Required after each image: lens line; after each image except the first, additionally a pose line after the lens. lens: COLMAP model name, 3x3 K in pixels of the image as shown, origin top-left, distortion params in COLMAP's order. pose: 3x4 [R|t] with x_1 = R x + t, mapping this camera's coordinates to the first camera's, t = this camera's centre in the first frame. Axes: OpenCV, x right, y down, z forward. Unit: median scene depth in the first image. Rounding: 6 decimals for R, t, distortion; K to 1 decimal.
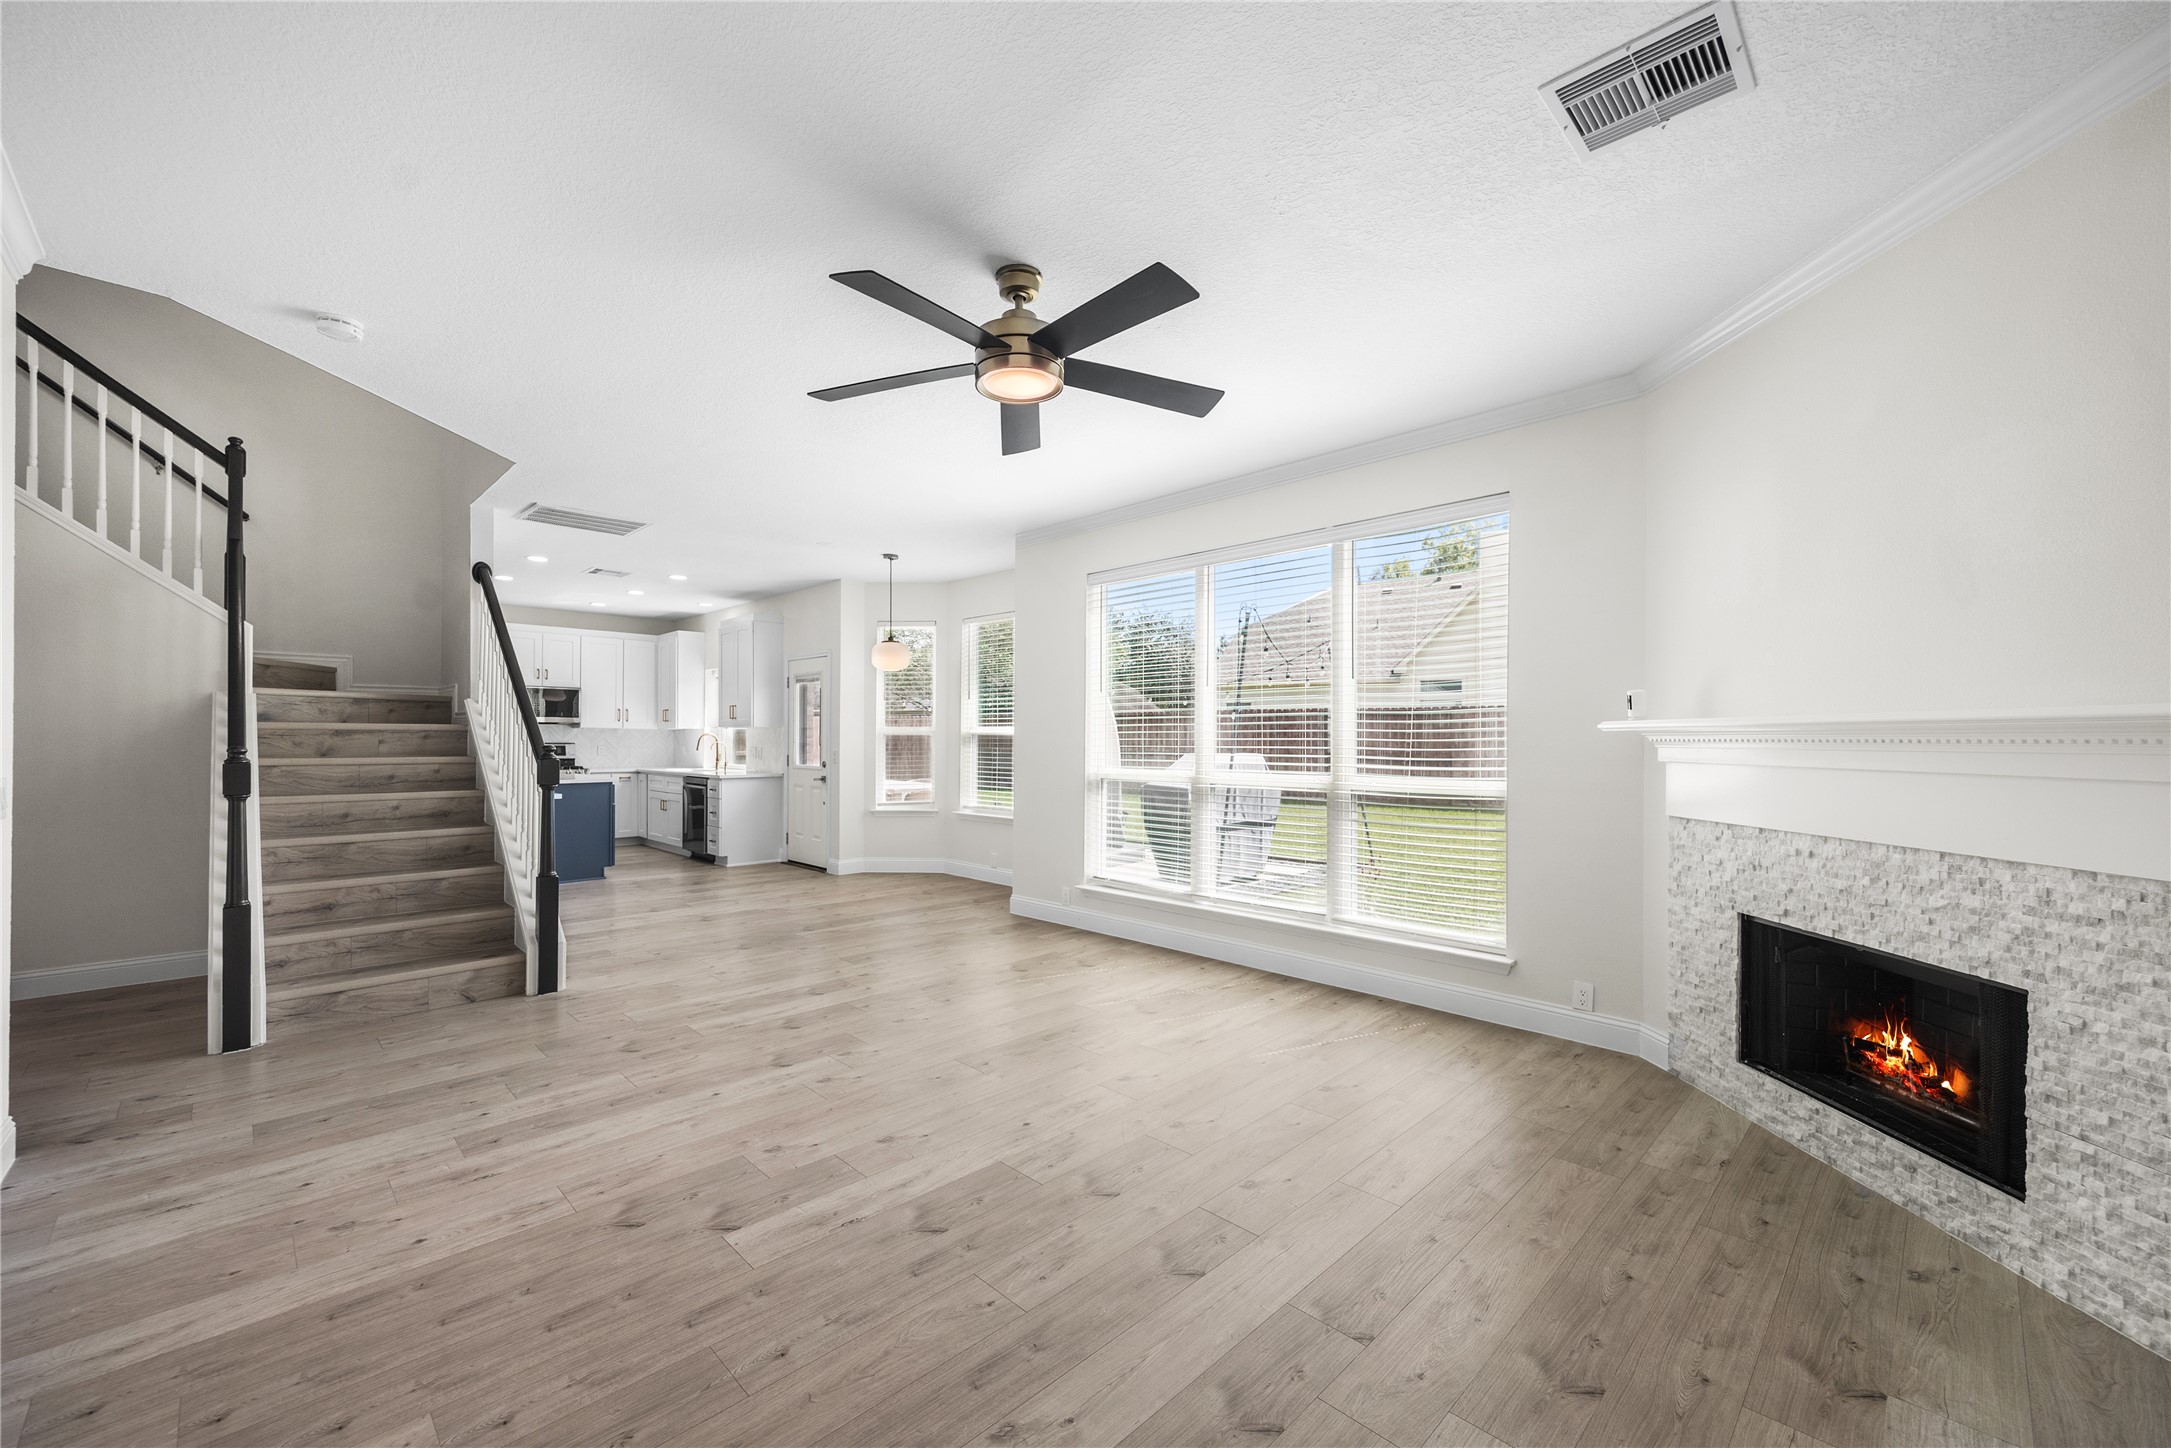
lens RADIAL K [[850.5, 0, 1076.4], [0, 850.5, 731.4], [0, 0, 1]] dist [-0.001732, -0.000083]
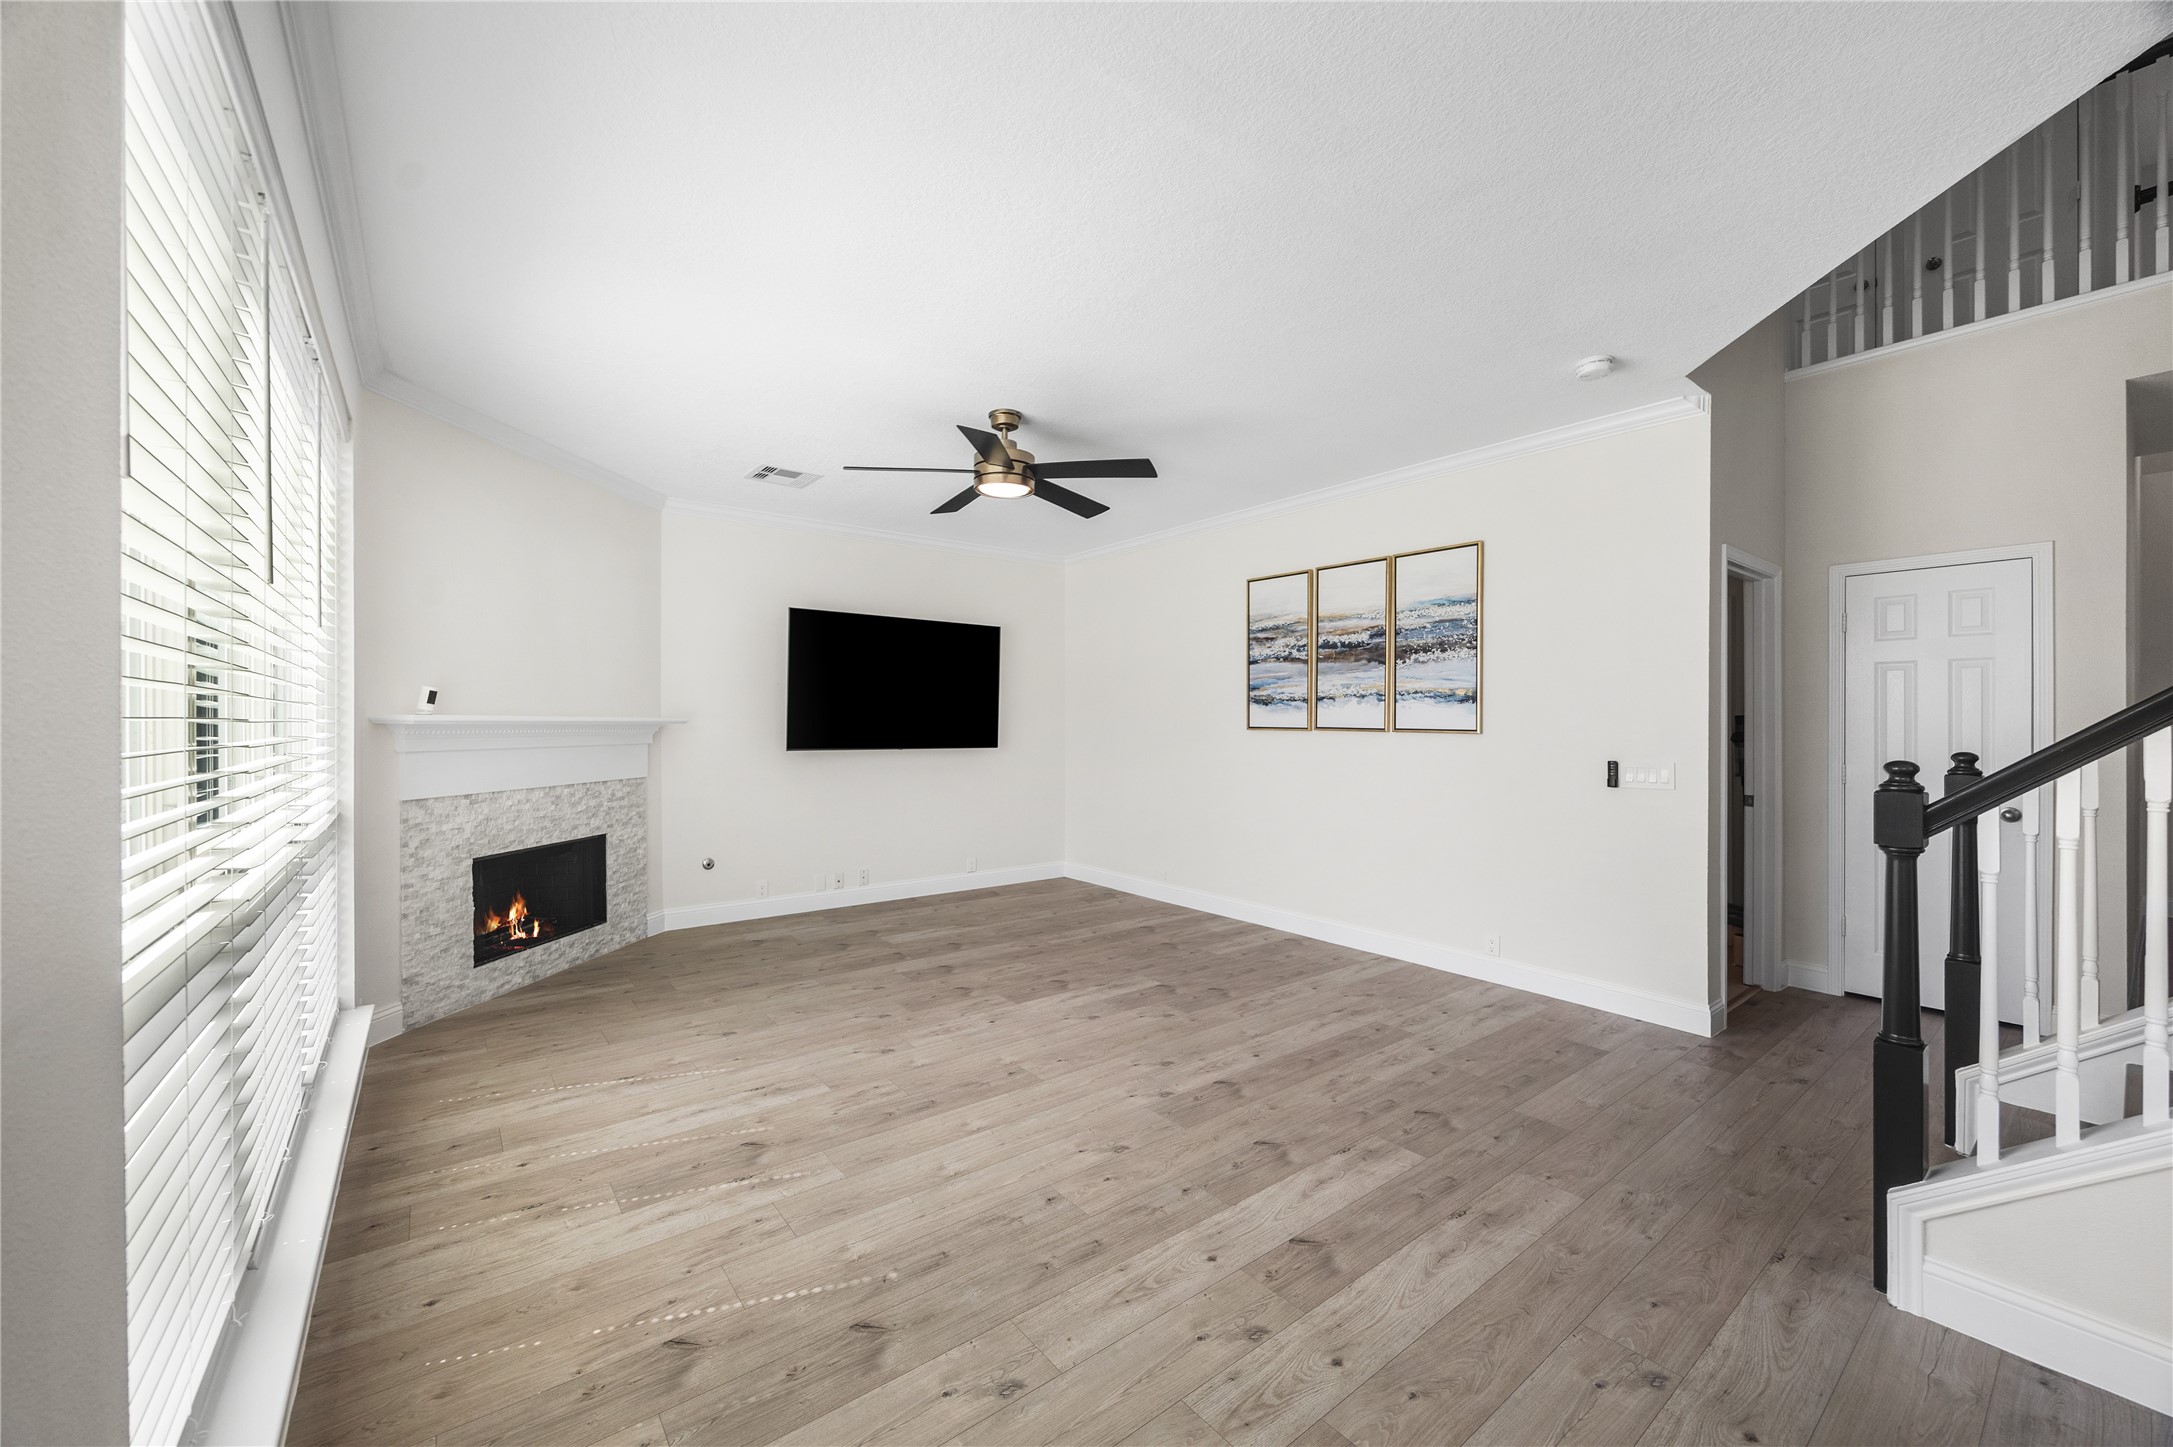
lens RADIAL K [[851.3, 0, 1092.2], [0, 851.3, 726.8], [0, 0, 1]] dist [-0.001732, -0.000083]
pose [[-0.994746, -0.006211, 0.102184, -0.349069], [-0.006693, 0.999968, -0.004380, 0.002787], [-0.102153, -0.005041, -0.994756, 2.315331]]
